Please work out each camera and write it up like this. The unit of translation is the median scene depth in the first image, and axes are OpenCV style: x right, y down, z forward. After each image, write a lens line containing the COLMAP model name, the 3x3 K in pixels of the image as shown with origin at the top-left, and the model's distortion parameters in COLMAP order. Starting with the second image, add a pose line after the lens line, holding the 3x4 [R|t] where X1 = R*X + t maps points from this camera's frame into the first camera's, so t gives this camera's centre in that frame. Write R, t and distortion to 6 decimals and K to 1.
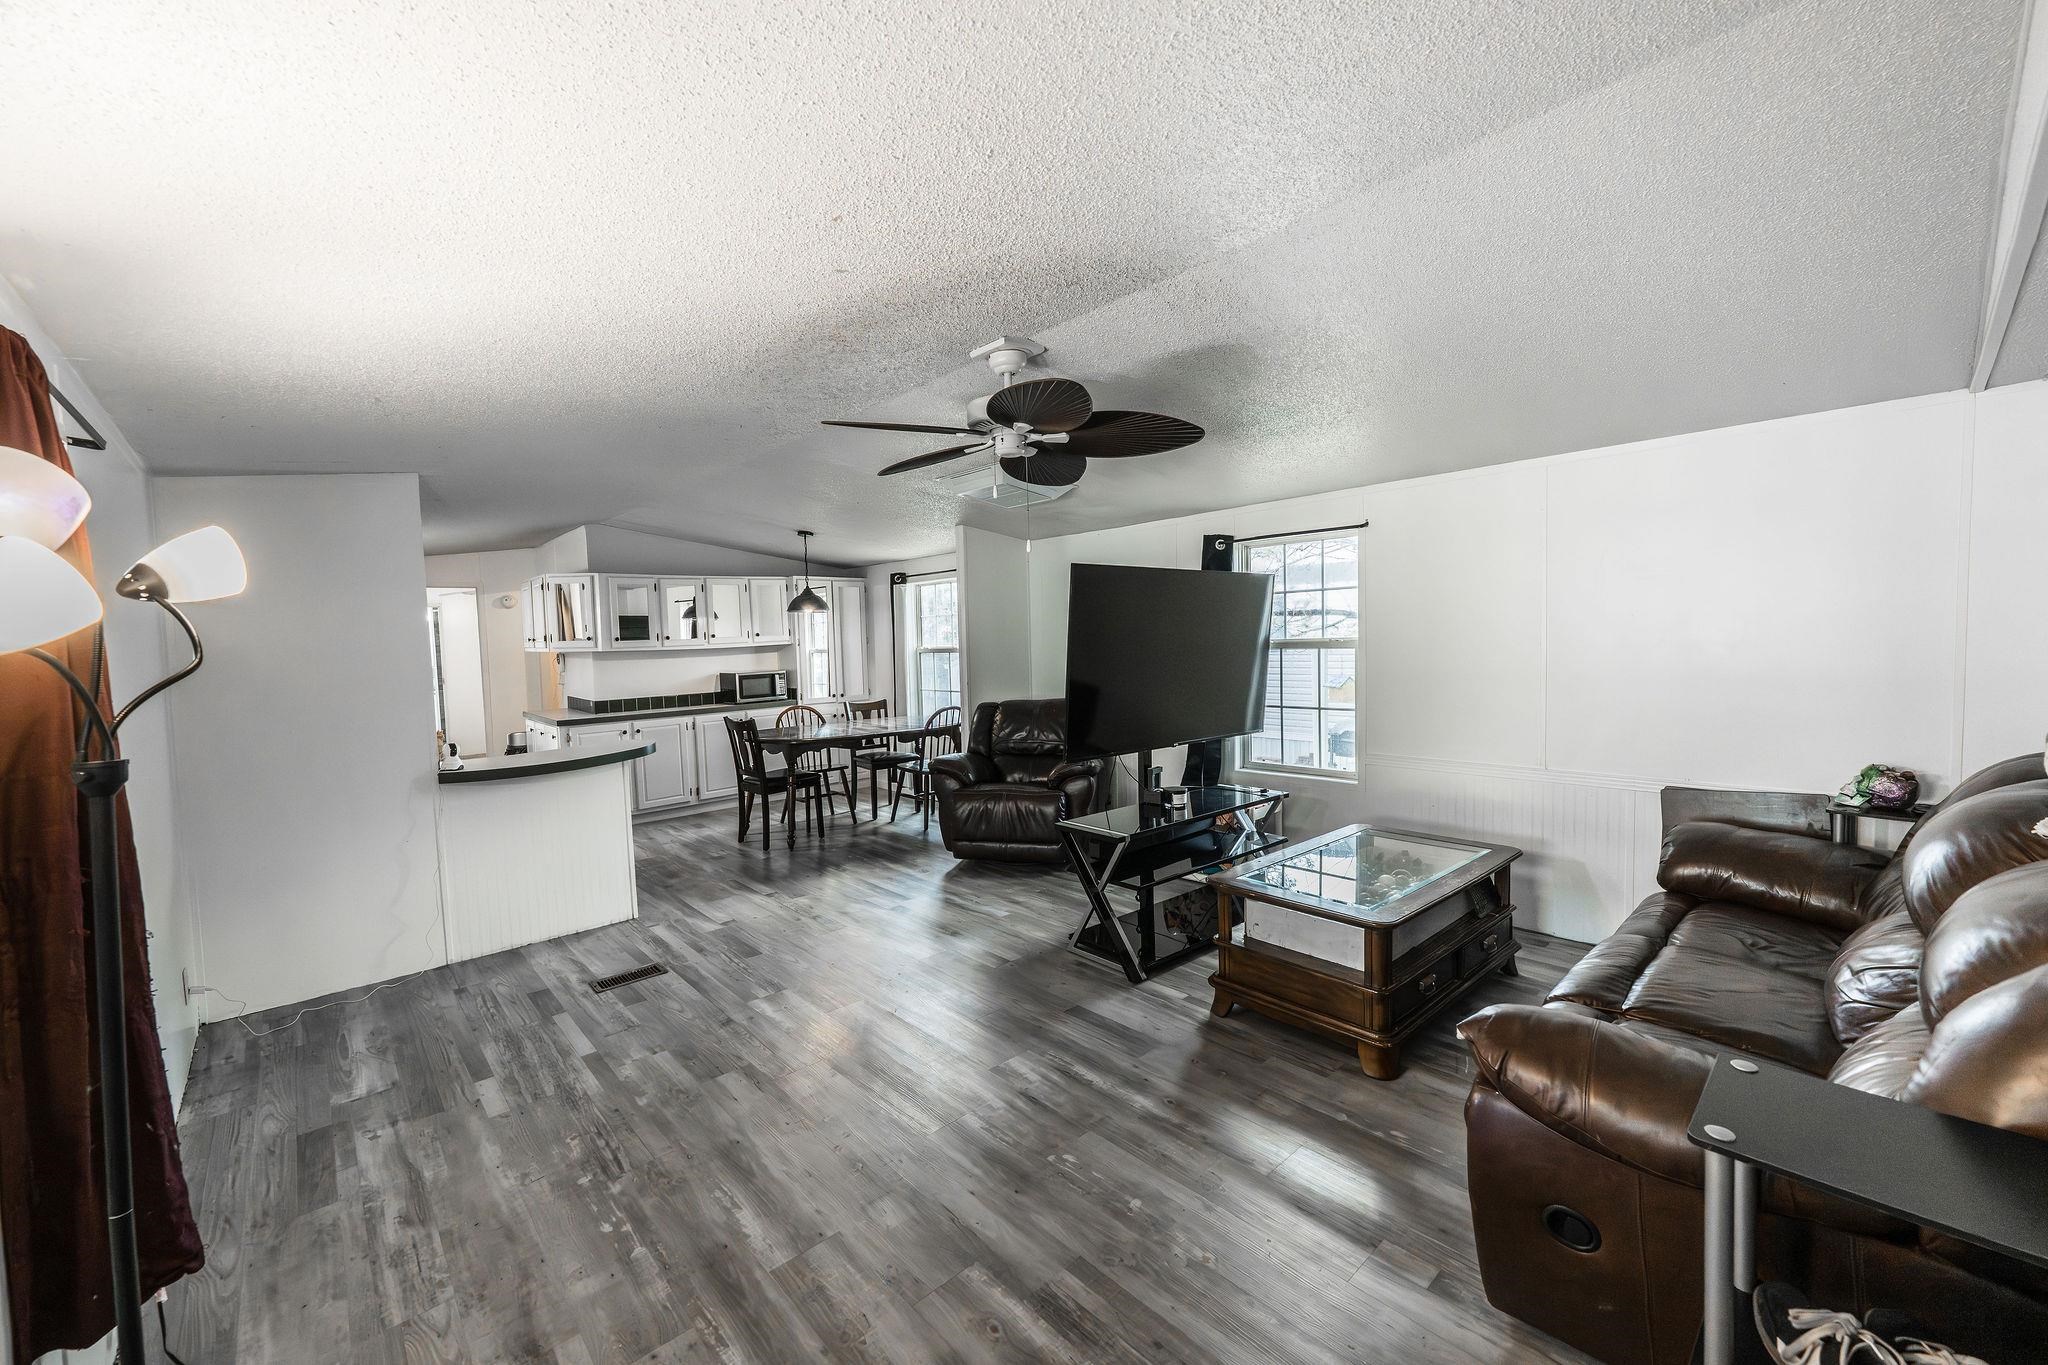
lens RADIAL K [[800.0, 0, 1024.1], [0, 800.0, 670.6], [0, 0, 1]] dist [-0.000616, -0.000024]
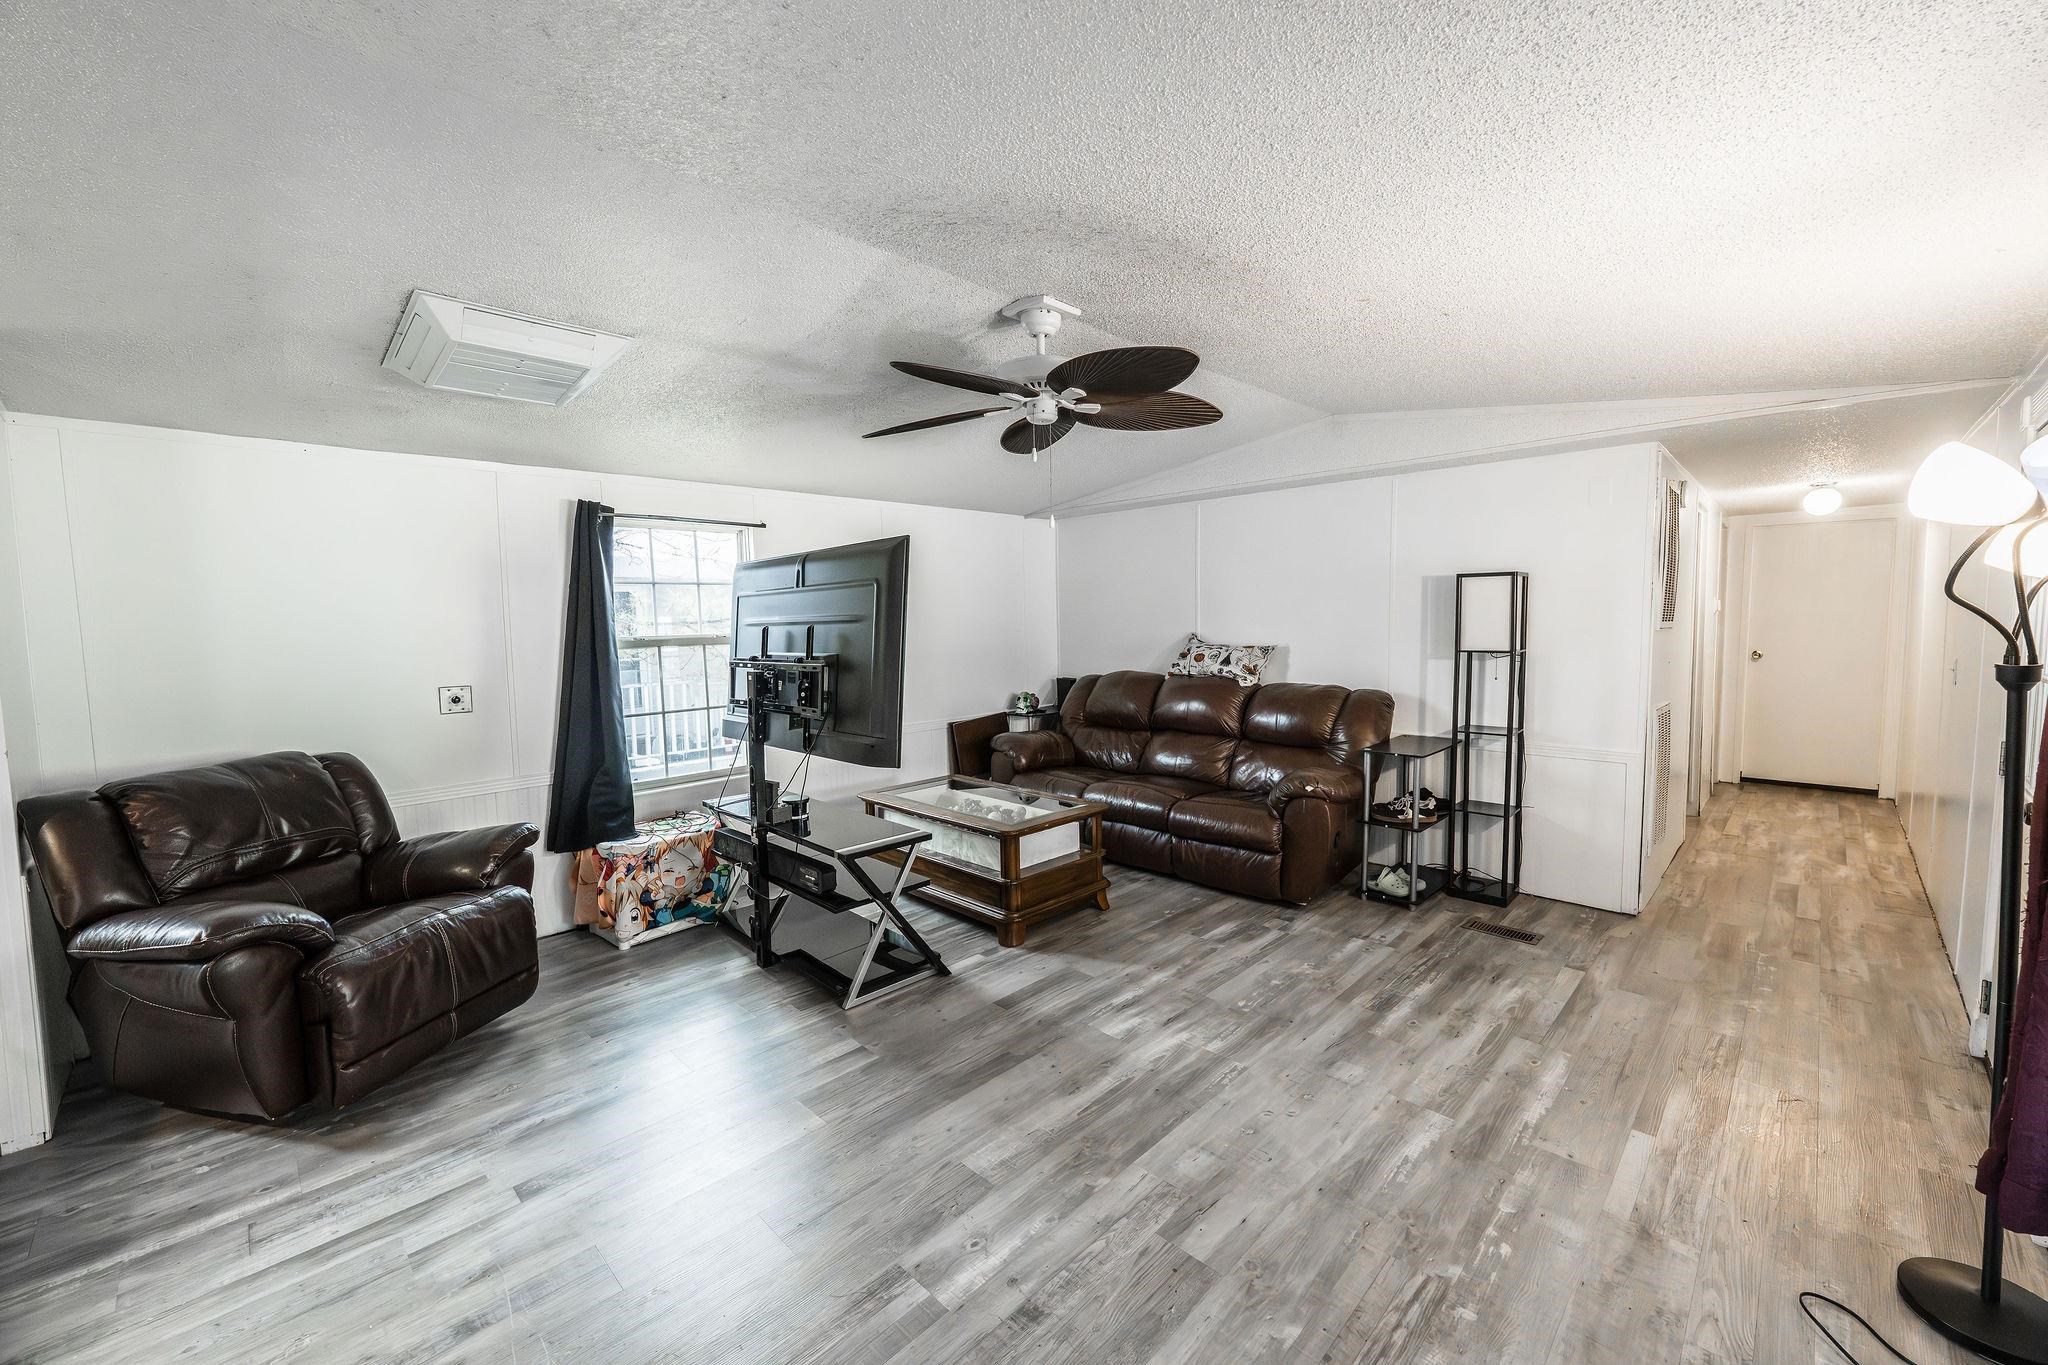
lens RADIAL K [[800.0, 0, 1012.4], [0, 800.0, 692.2], [0, 0, 1]] dist [-0.000616, -0.000024]
pose [[-0.038750, -0.059408, 0.997481, -1.235229], [0.064437, 0.996005, 0.061823, -0.014755], [-0.997169, 0.066670, -0.034767, 1.401557]]
